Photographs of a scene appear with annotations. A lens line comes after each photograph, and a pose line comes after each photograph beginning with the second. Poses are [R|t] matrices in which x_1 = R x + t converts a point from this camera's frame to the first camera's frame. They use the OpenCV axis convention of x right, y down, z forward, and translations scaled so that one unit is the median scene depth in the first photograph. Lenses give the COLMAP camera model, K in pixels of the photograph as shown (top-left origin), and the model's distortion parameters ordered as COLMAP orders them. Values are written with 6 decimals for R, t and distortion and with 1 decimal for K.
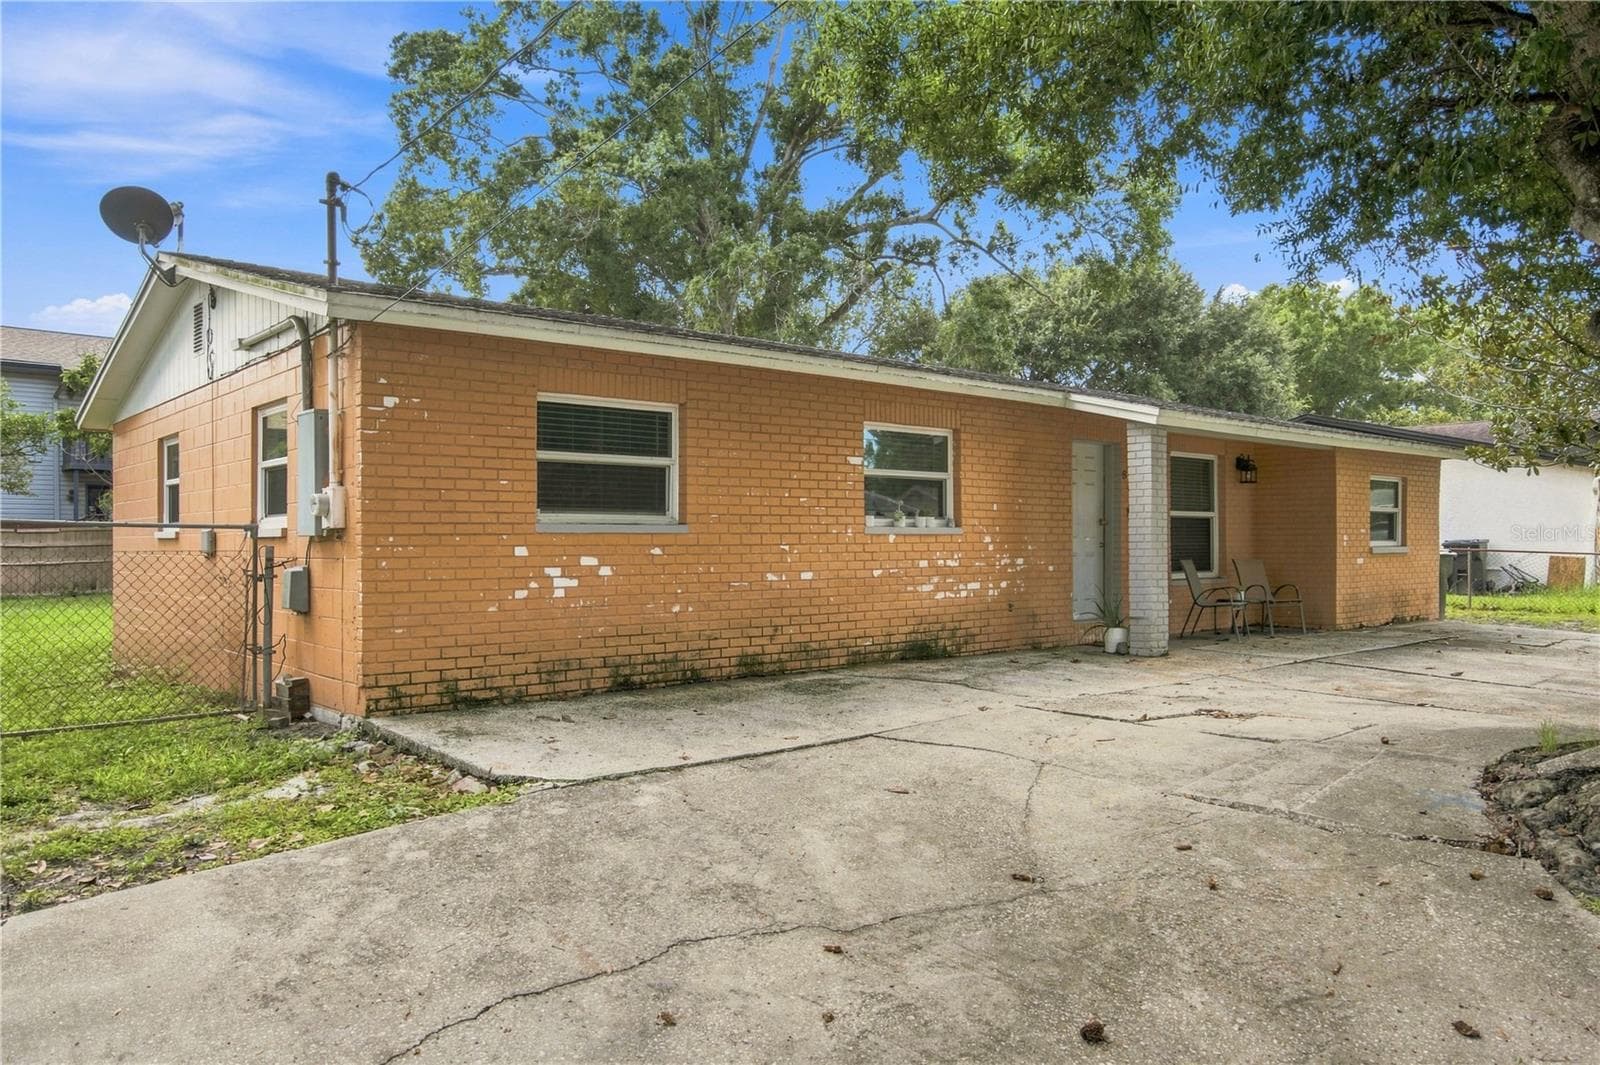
lens RADIAL K [[1150.5, 0, 793.7], [0, 1150.5, 540.2], [0, 0, 1]] dist [-0.125215, 0.236006]
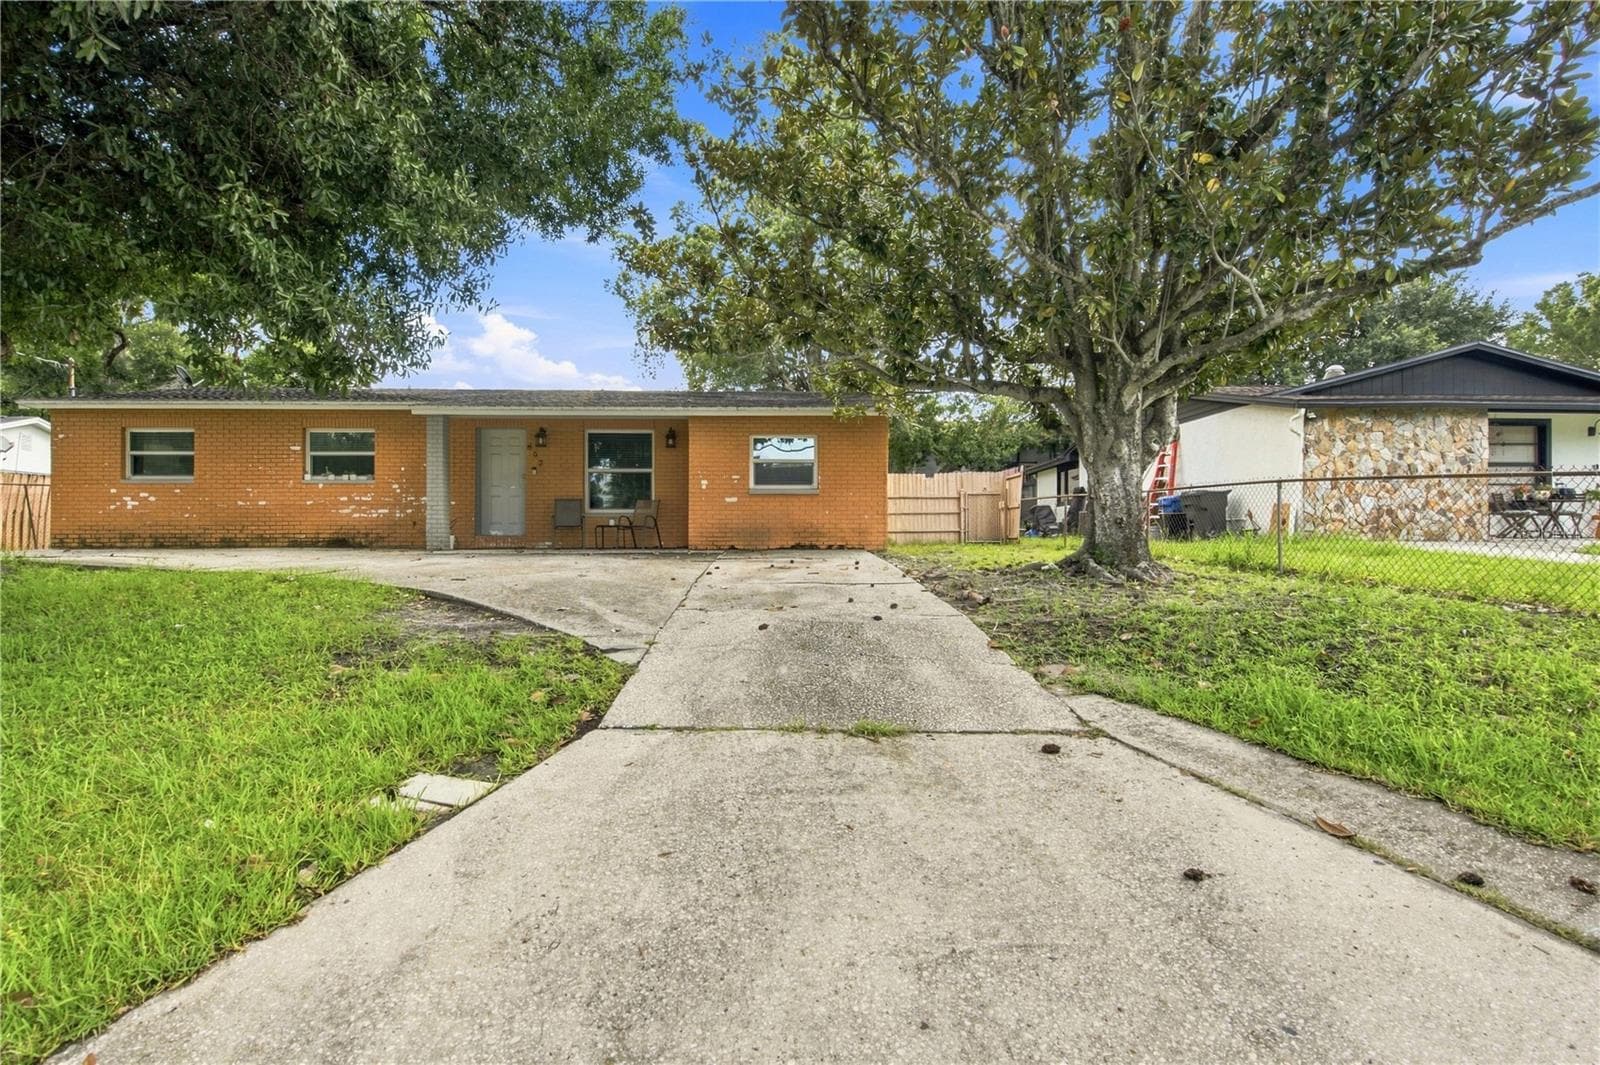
lens RADIAL K [[727.4, 0, 800.0], [0, 727.4, 532.5], [0, 0, 1]] dist [0.001308, -0.000460]
pose [[0.775064, -0.001807, -0.631880, 1.839769], [-0.001111, 0.999990, -0.004222, 0.101265], [0.631882, 0.003974, 0.775055, 0.645102]]
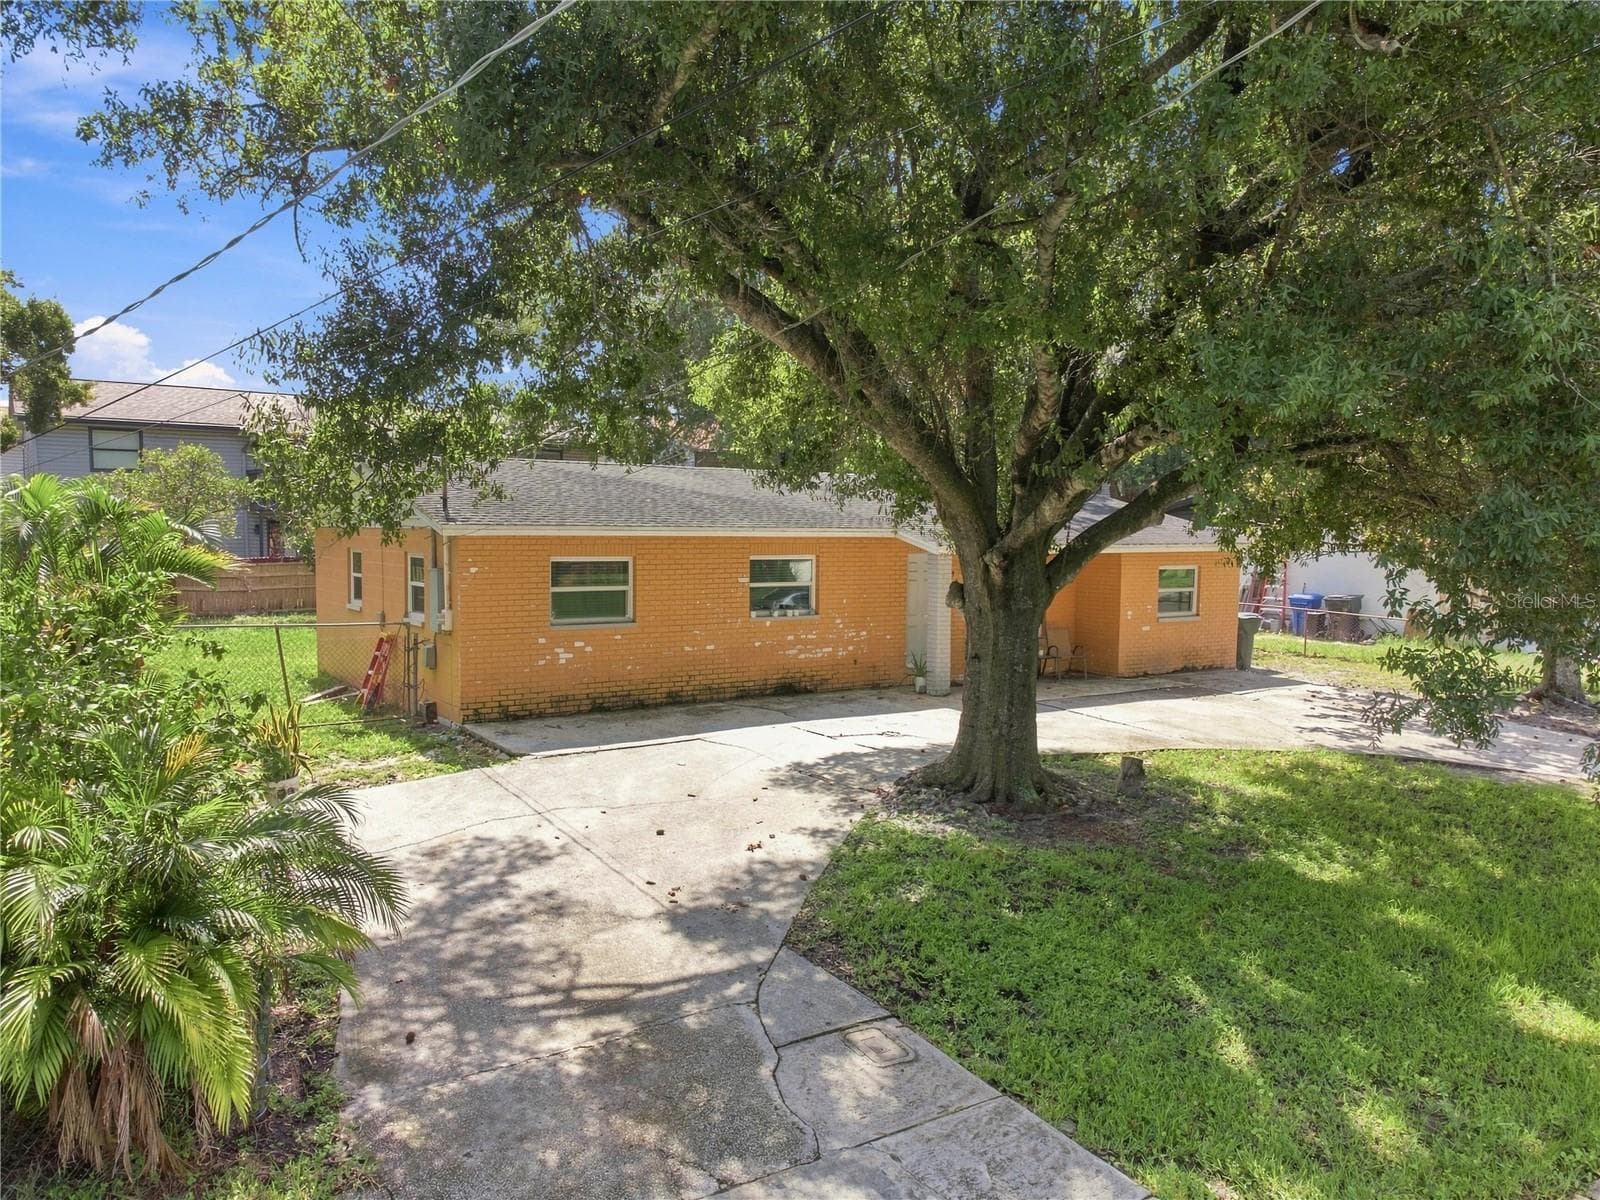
lens RADIAL K [[1186.6, 0, 800.0], [0, 1186.6, 600.0], [0, 0, 1]] dist [0.027366, -0.000832]
pose [[0.993586, 0.017218, -0.111761, 0.392014], [-0.010425, 0.998079, 0.061078, -0.172823], [0.112598, -0.059521, 0.991856, -0.886622]]
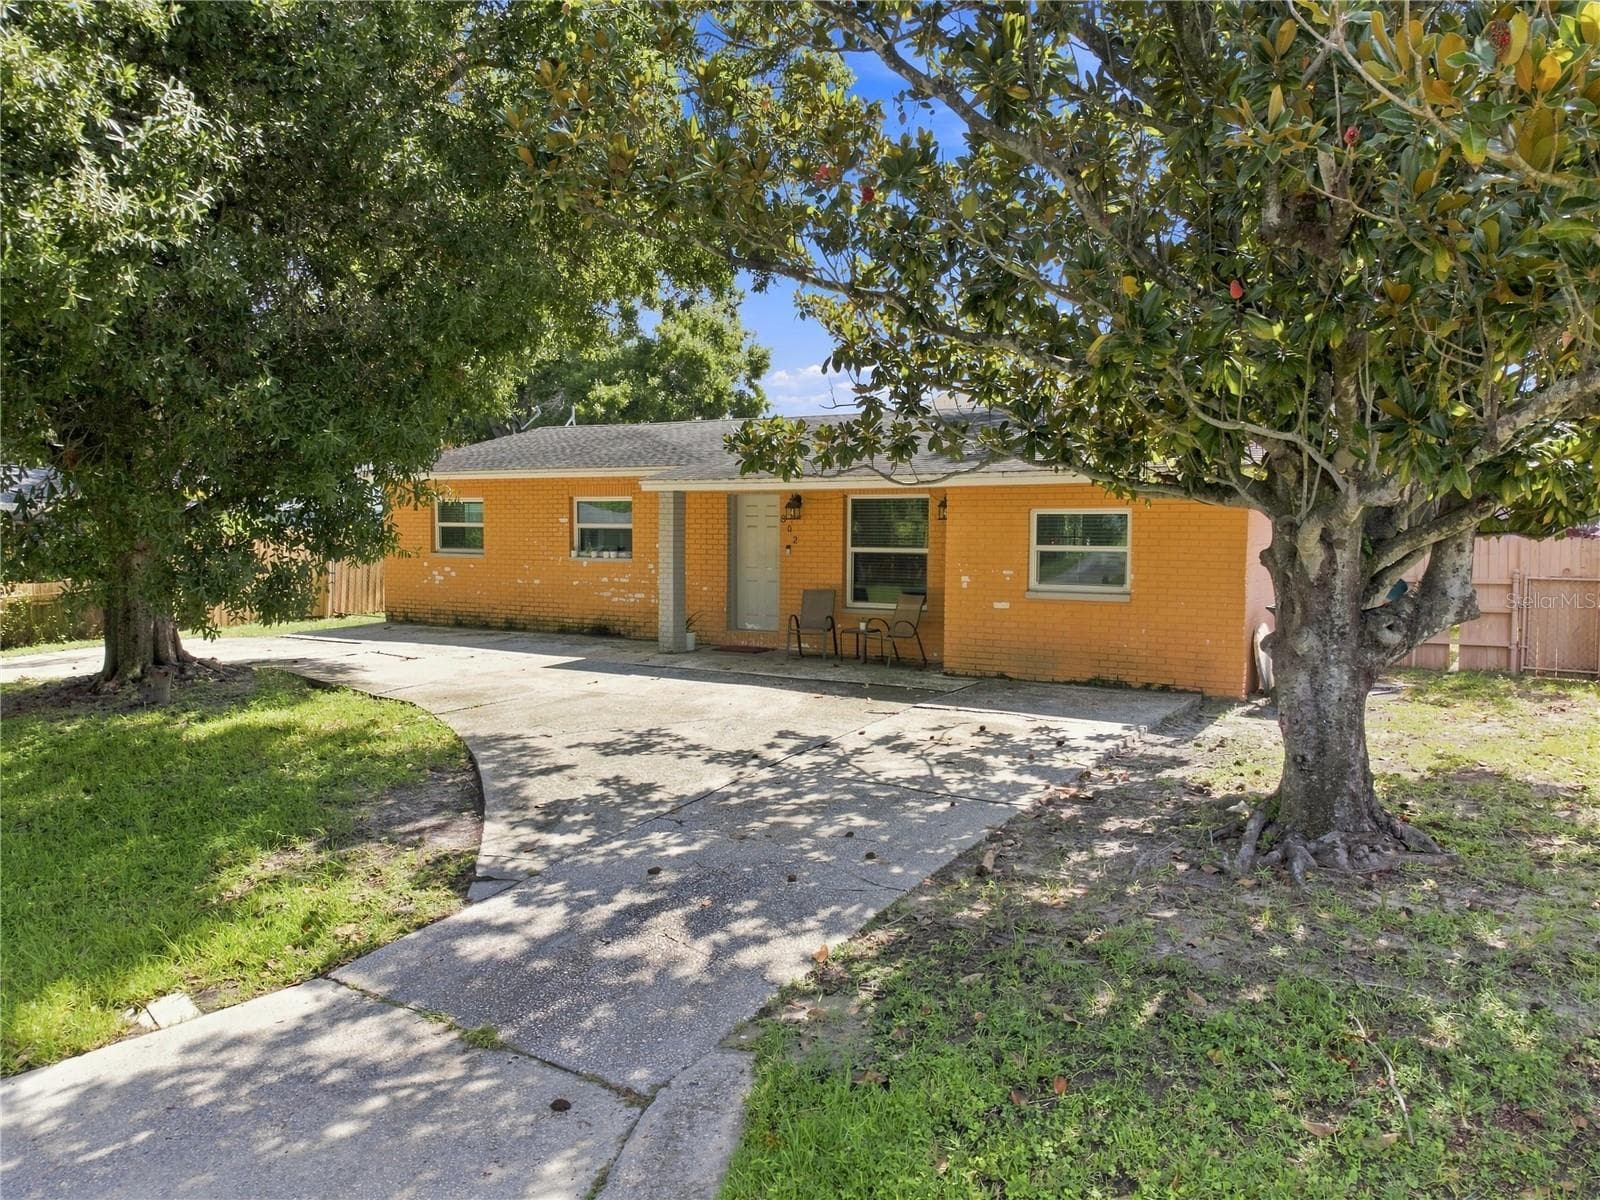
lens RADIAL K [[1186.6, 0, 800.0], [0, 1186.6, 600.0], [0, 0, 1]] dist [0.027366, -0.000832]
pose [[0.286363, 0.060750, -0.956193, 2.272462], [-0.007532, 0.998100, 0.061157, -0.070912], [0.958092, -0.010311, 0.286277, 0.948126]]
